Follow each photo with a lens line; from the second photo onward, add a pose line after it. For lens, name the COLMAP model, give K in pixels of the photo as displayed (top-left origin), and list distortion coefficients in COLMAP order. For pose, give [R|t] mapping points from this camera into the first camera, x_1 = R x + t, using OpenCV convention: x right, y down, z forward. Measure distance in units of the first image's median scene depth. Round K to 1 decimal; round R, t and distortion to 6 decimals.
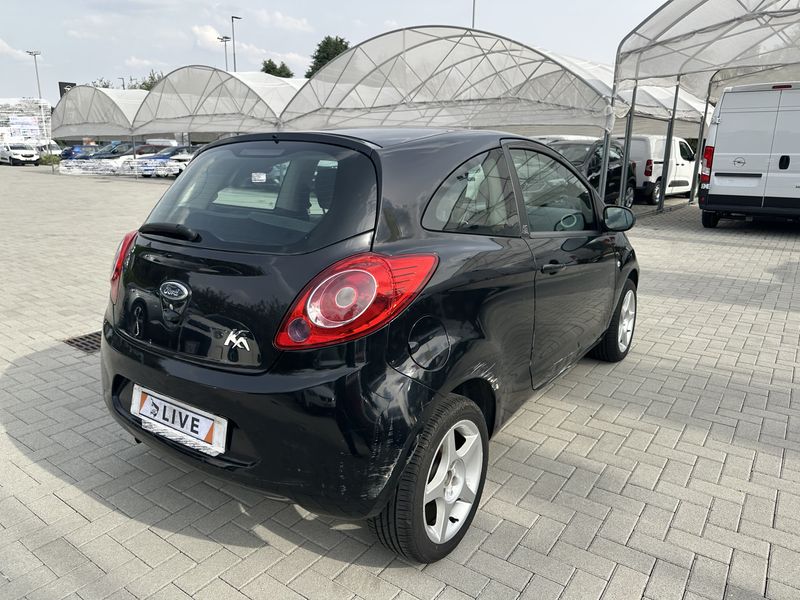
lens RADIAL K [[566.9, 0, 402.7], [0, 566.9, 298.3], [0, 0, 1]] dist [0.039665, -0.047413]
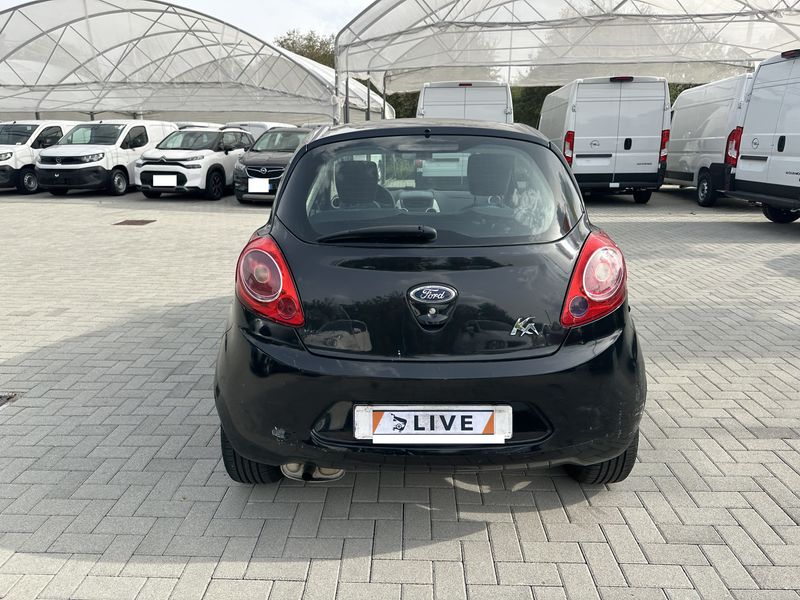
lens RADIAL K [[566.9, 0, 402.7], [0, 566.9, 298.3], [0, 0, 1]] dist [0.039665, -0.047413]
pose [[0.826270, -0.160337, 0.539973, -0.868230], [0.147137, 0.986785, 0.067862, -0.070317], [-0.543718, 0.023378, 0.838942, 0.195797]]
